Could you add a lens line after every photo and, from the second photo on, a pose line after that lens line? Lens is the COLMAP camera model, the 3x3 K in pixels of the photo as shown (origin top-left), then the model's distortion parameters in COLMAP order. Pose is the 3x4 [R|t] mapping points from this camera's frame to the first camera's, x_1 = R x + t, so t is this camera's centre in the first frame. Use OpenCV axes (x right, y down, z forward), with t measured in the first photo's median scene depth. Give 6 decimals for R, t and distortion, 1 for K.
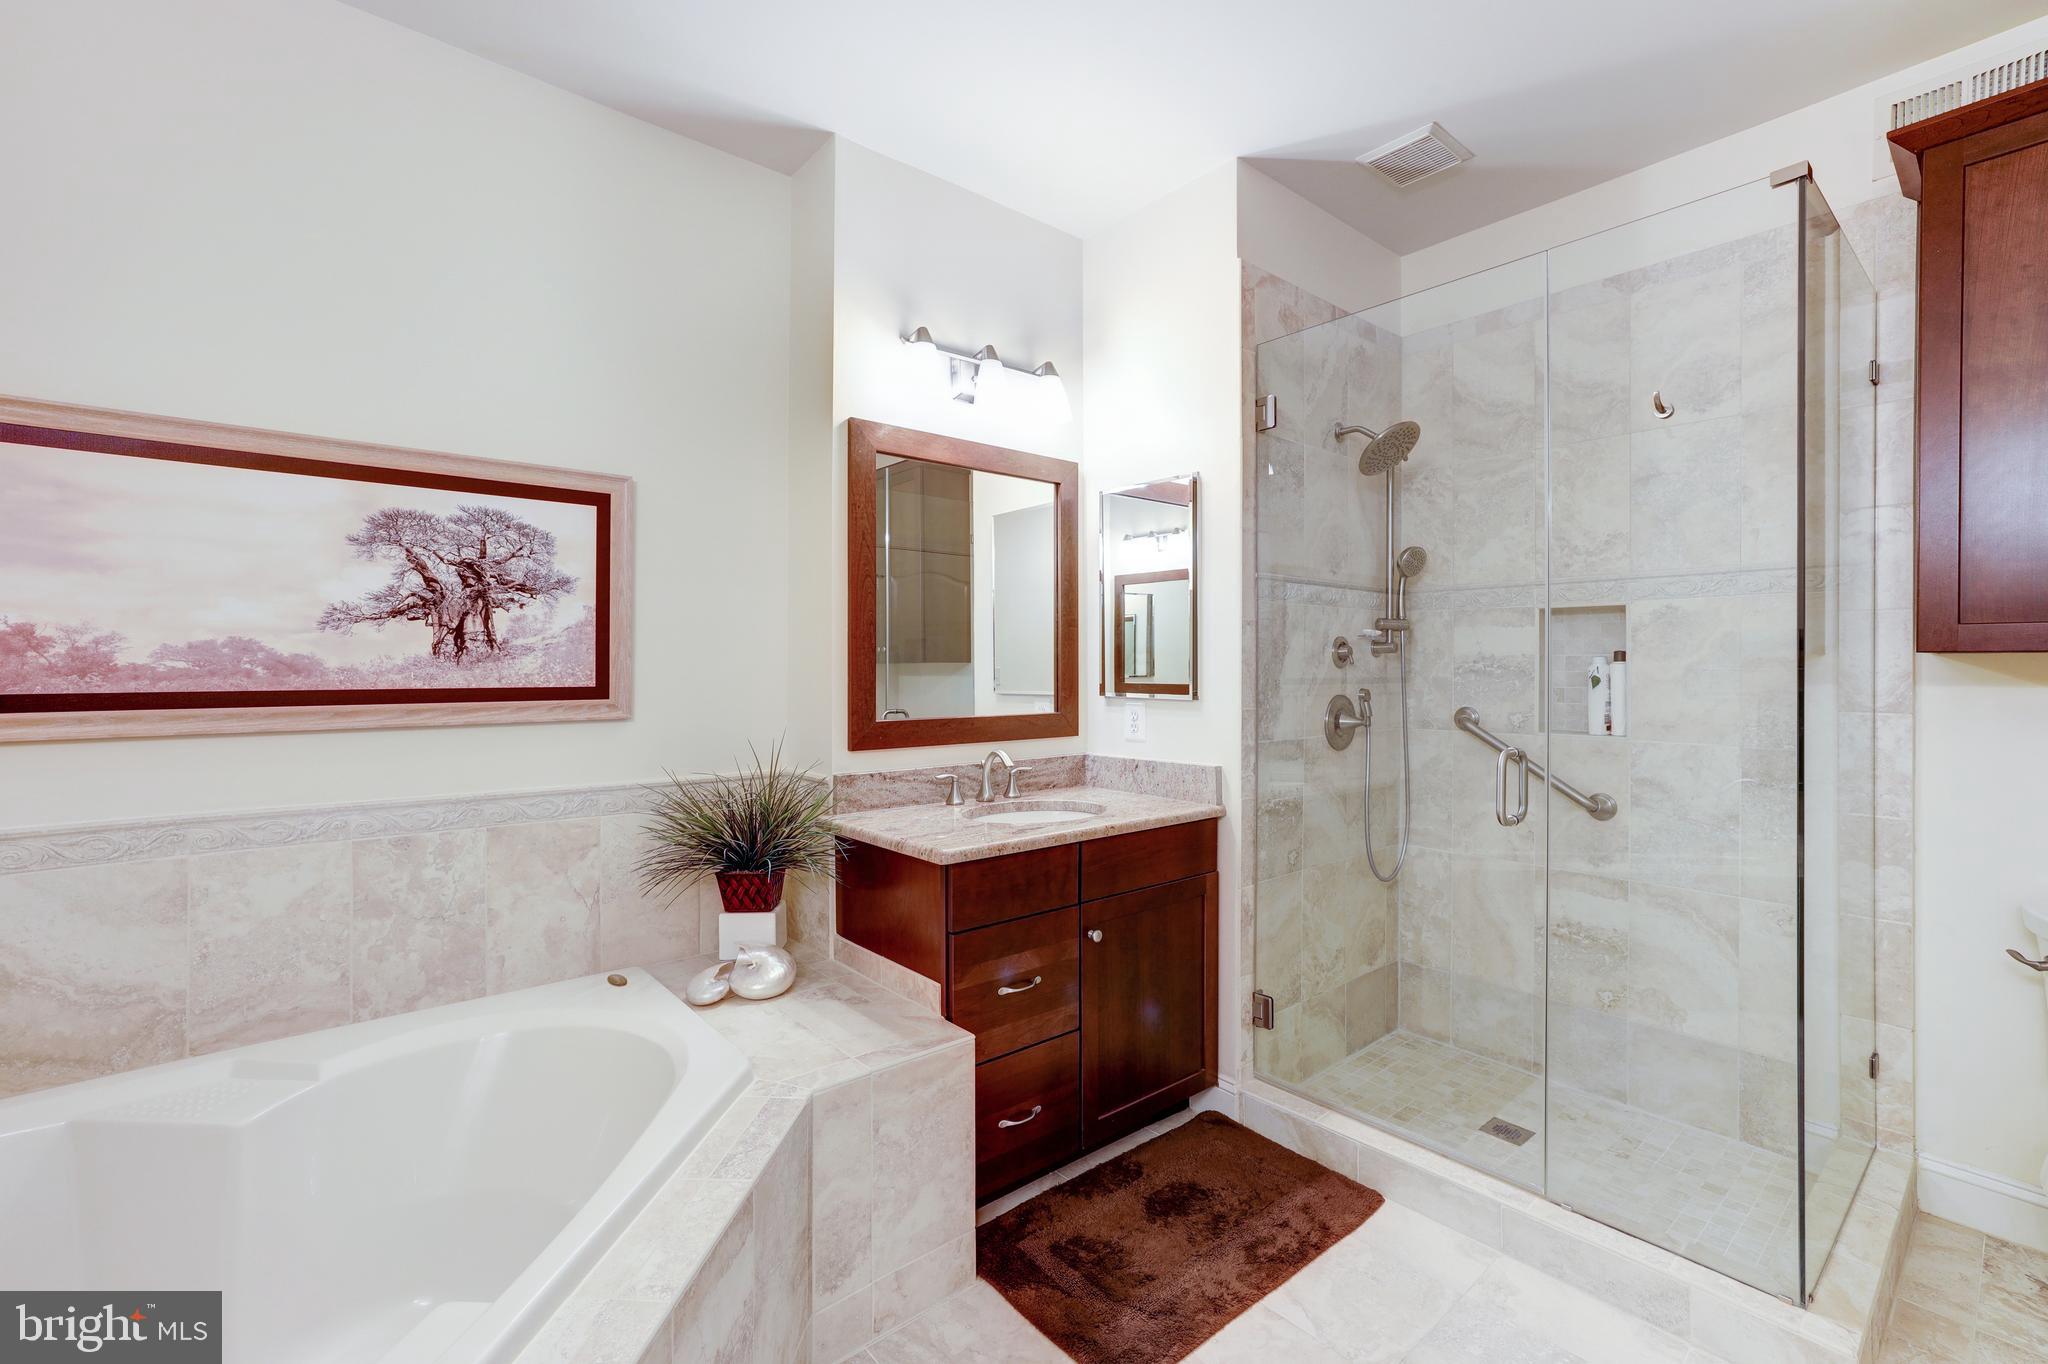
lens RADIAL K [[887.0, 0, 1019.9], [0, 887.0, 670.3], [0, 0, 1]] dist [-0.026433, 0.003498]
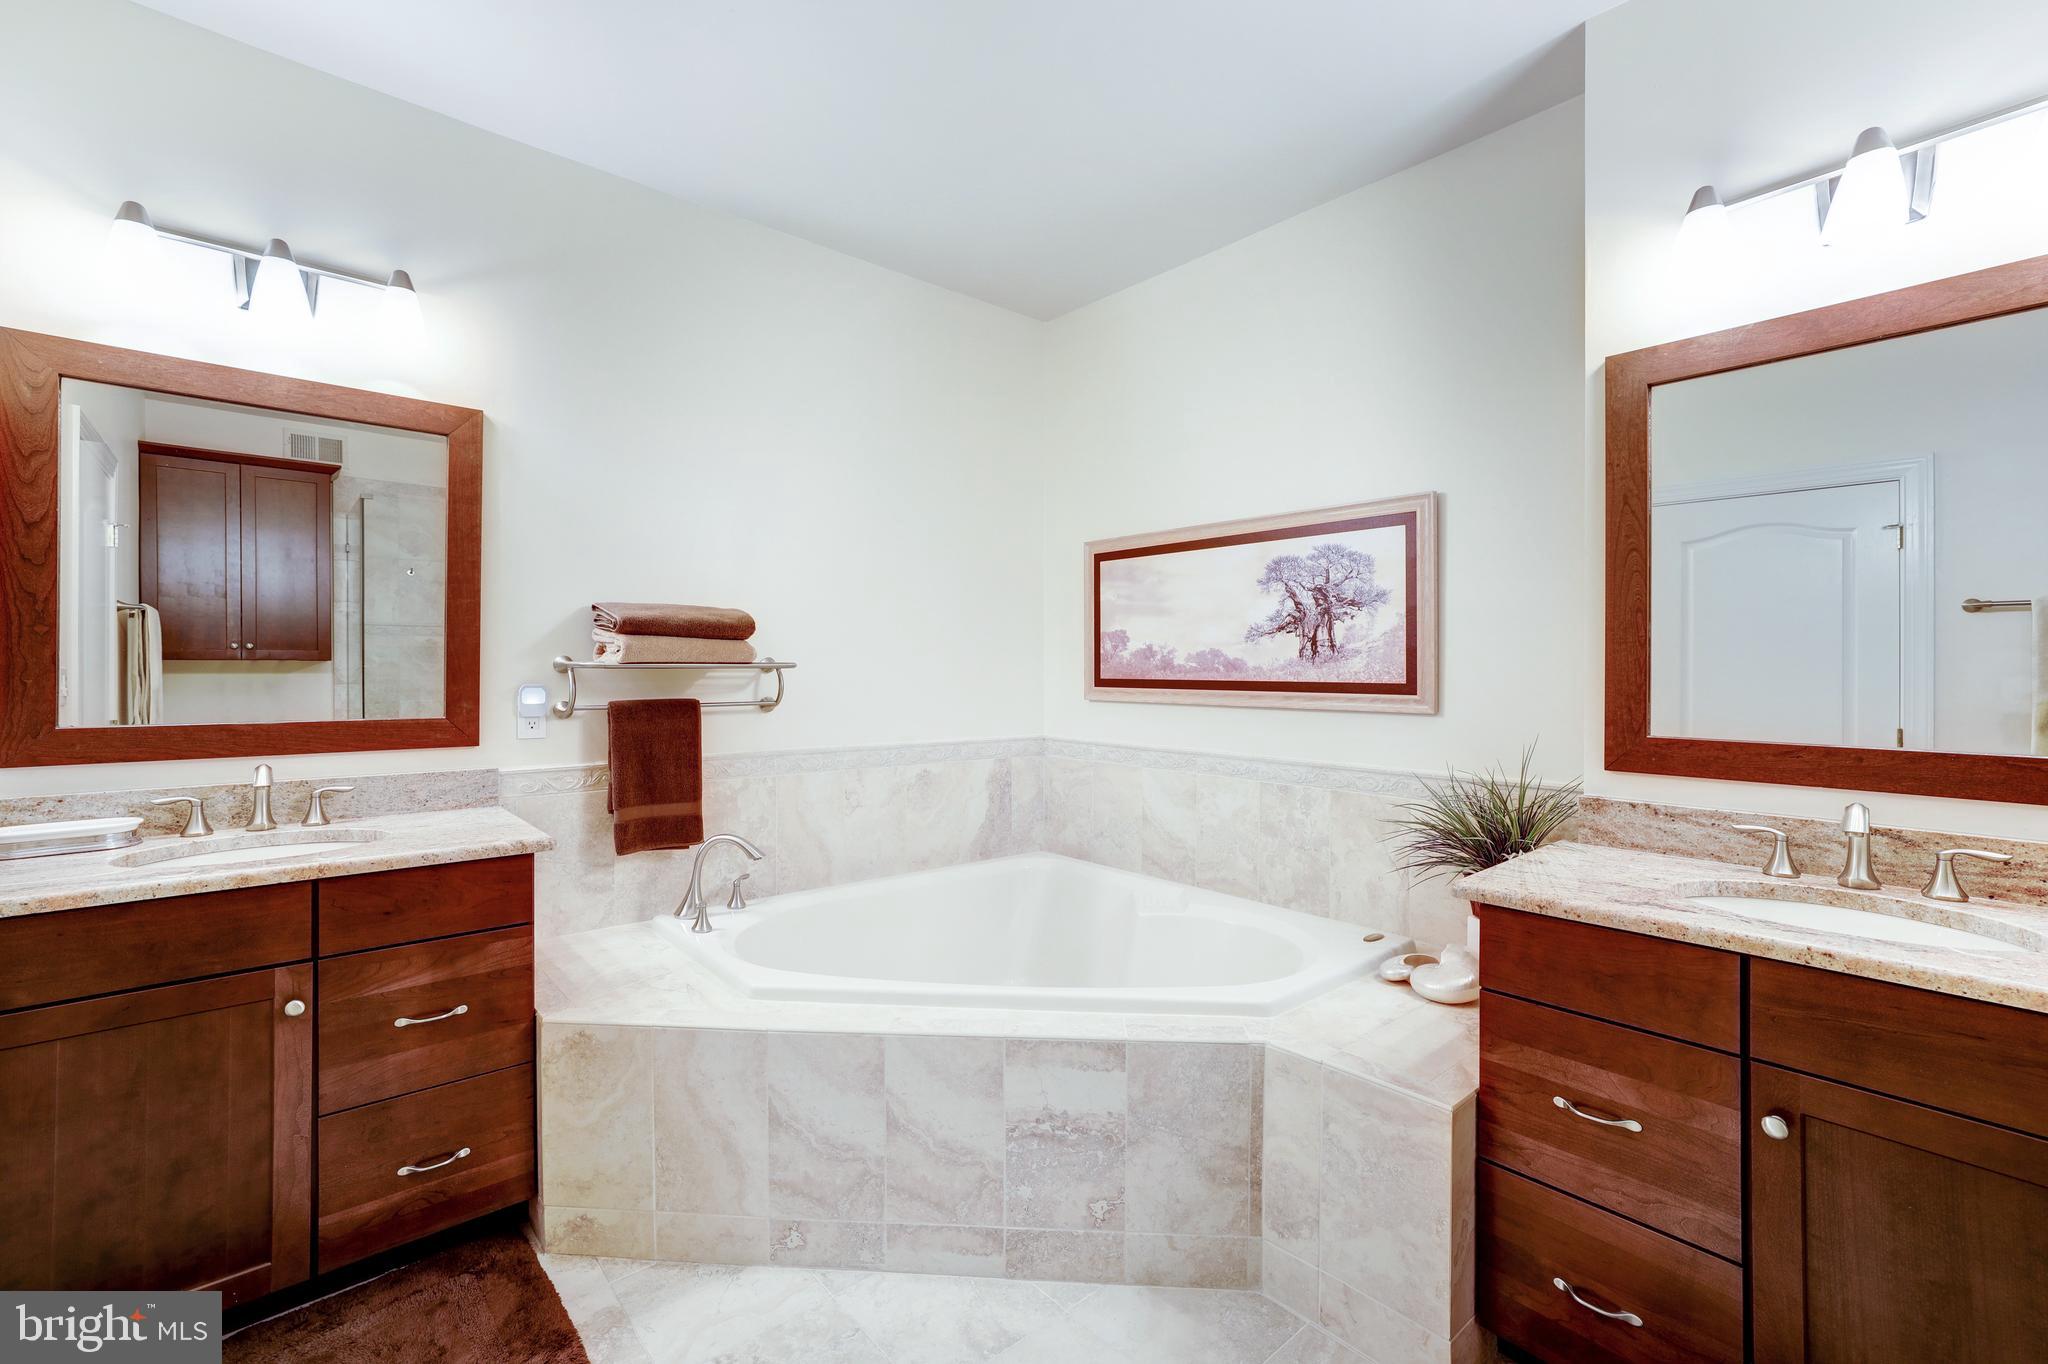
lens RADIAL K [[887.0, 0, 1018.8], [0, 887.0, 675.2], [0, 0, 1]] dist [-0.026433, 0.003498]
pose [[-0.007797, 0.005730, -0.999953, 0.720724], [-0.011125, 0.999921, 0.005816, 0.007349], [0.999908, 0.011169, -0.007732, 0.557354]]
